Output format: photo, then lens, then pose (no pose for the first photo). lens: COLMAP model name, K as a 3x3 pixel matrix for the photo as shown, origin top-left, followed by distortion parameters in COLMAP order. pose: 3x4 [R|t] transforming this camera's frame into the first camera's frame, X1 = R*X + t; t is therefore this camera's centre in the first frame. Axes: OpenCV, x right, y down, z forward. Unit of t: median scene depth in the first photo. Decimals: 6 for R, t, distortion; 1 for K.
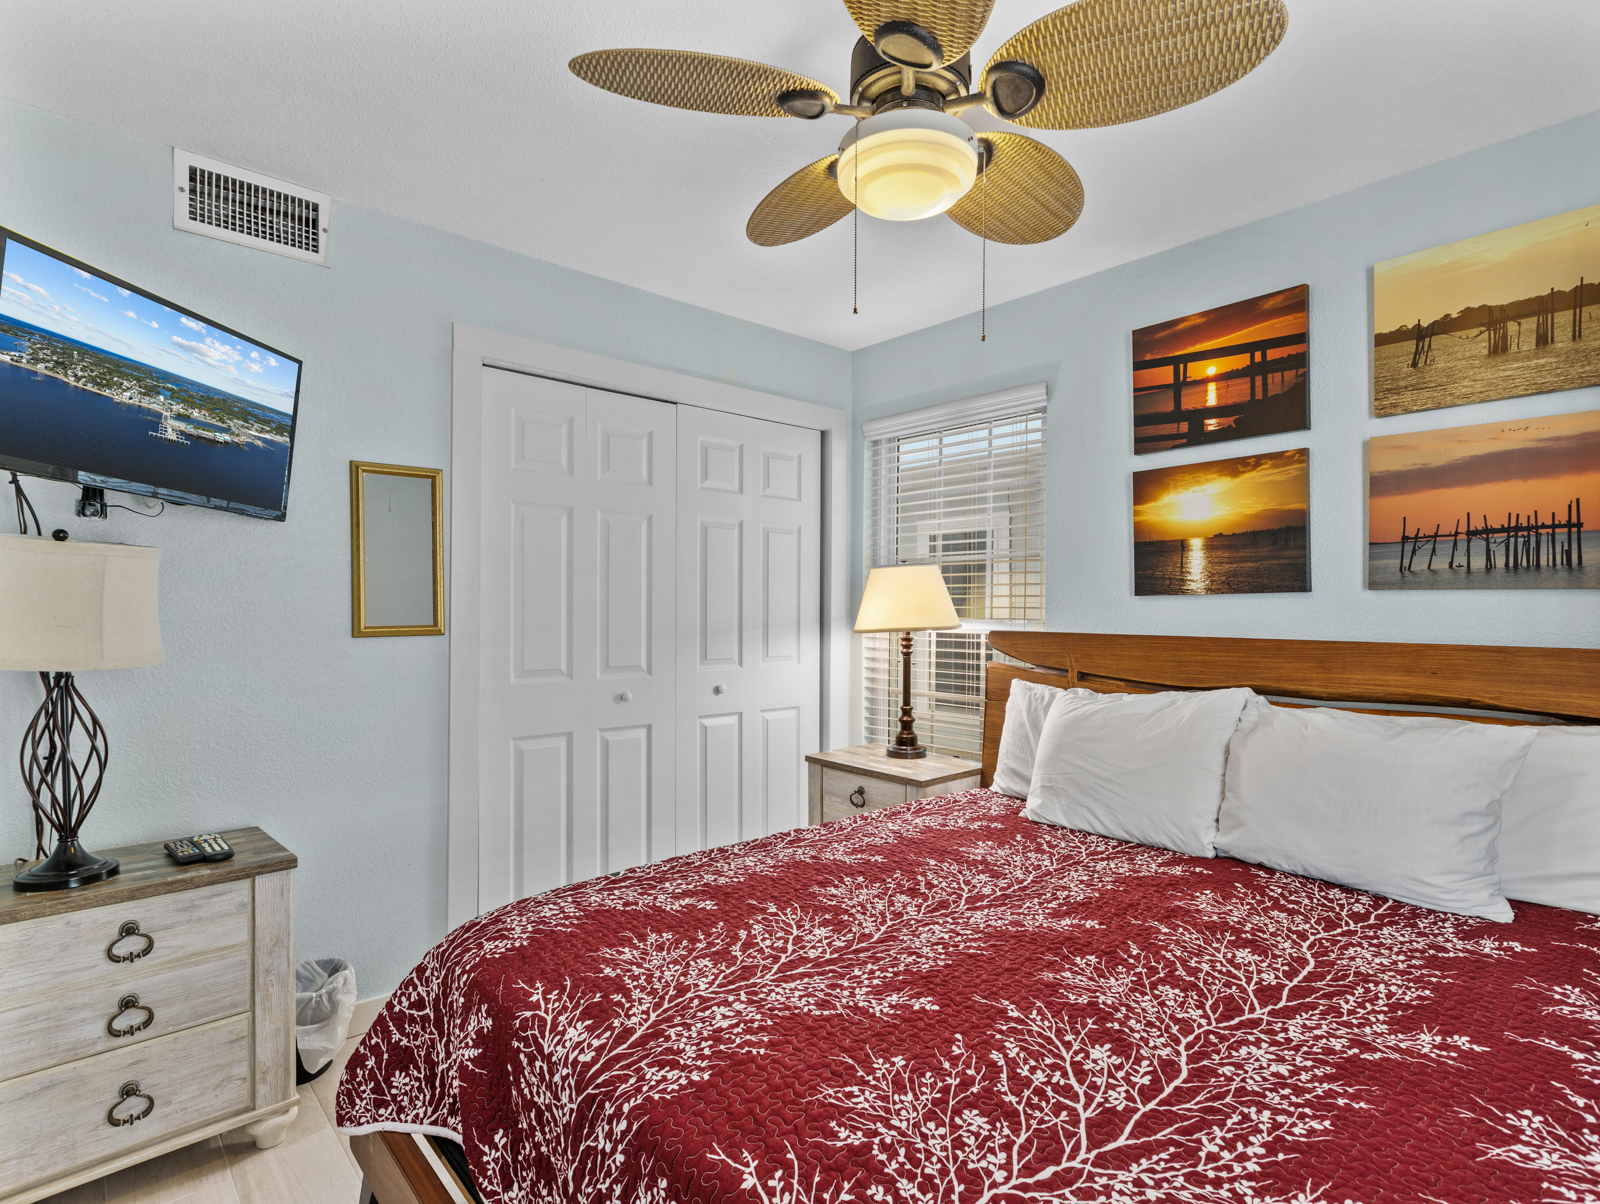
lens RADIAL K [[813.4, 0, 788.1], [0, 813.4, 610.1], [0, 0, 1]] dist [-0.001821, 0.001109]
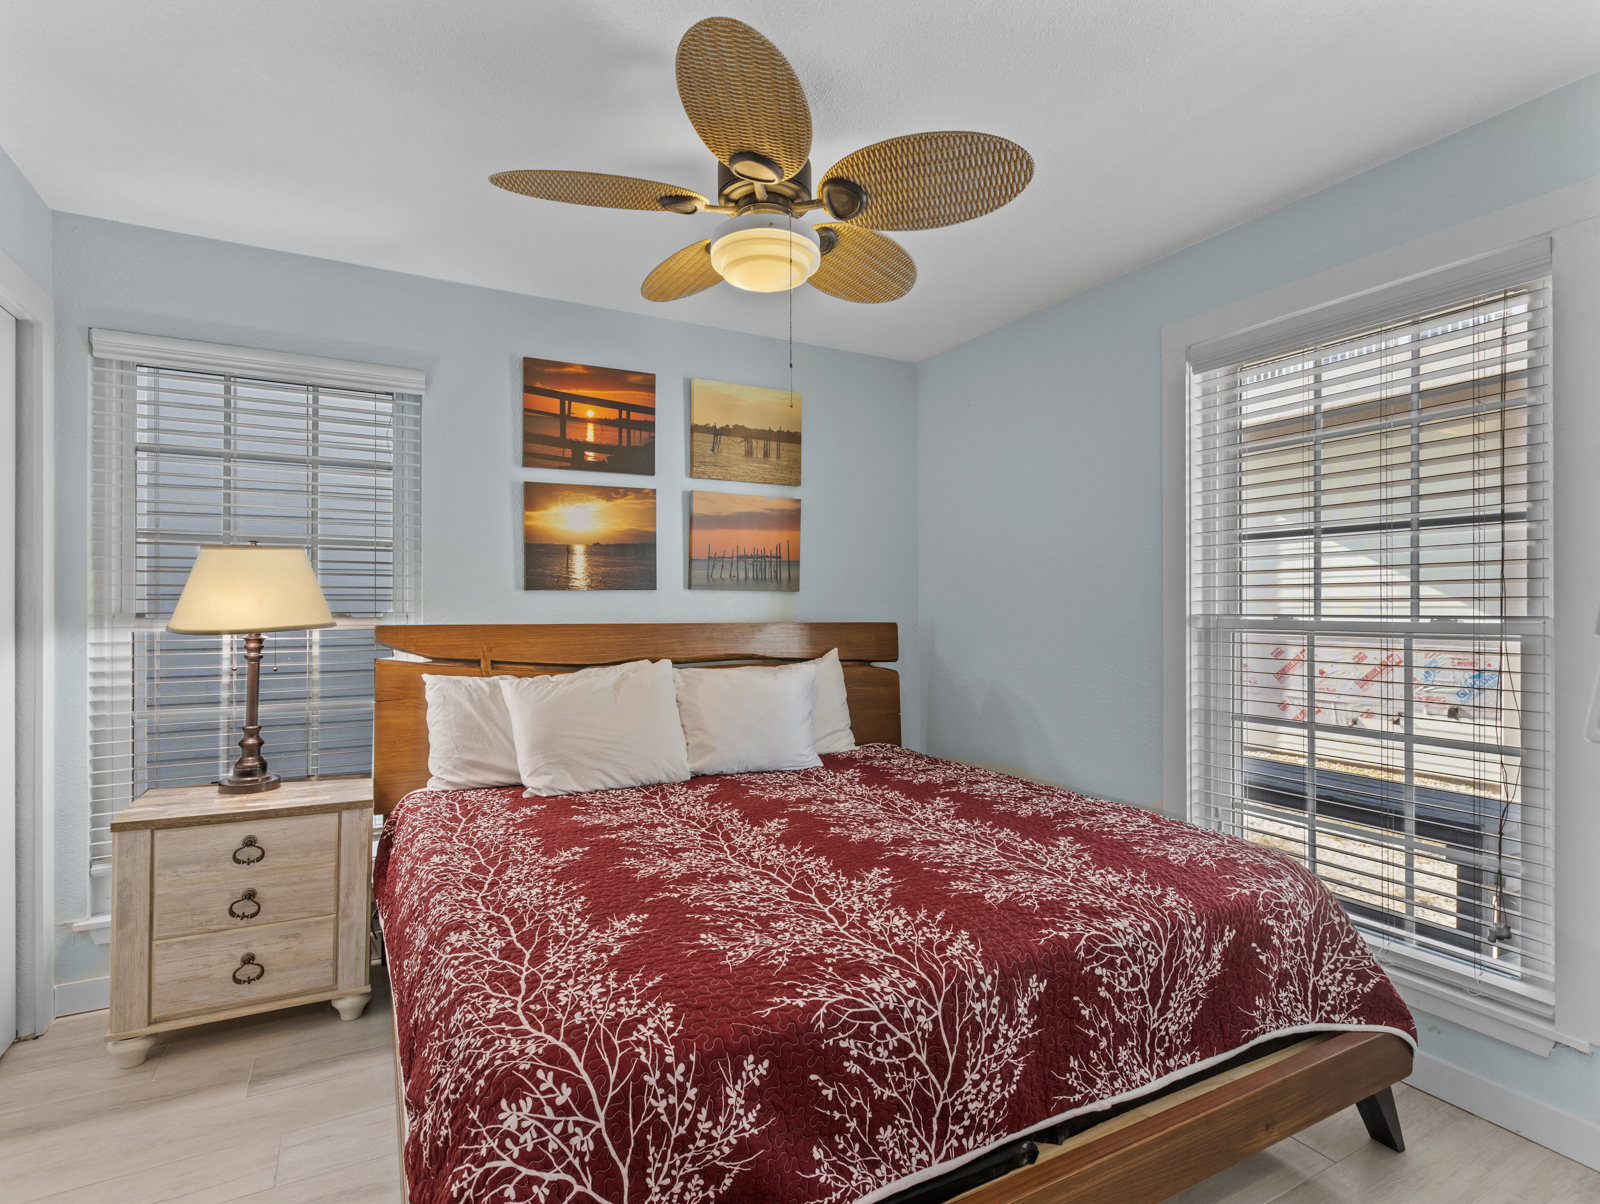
lens RADIAL K [[813.4, 0, 797.8], [0, 813.4, 601.4], [0, 0, 1]] dist [-0.001821, 0.001109]
pose [[0.231376, -0.001509, 0.972863, -0.771780], [-0.000578, 0.999998, 0.001688, -0.005581], [-0.972864, -0.000953, 0.231375, 0.473668]]
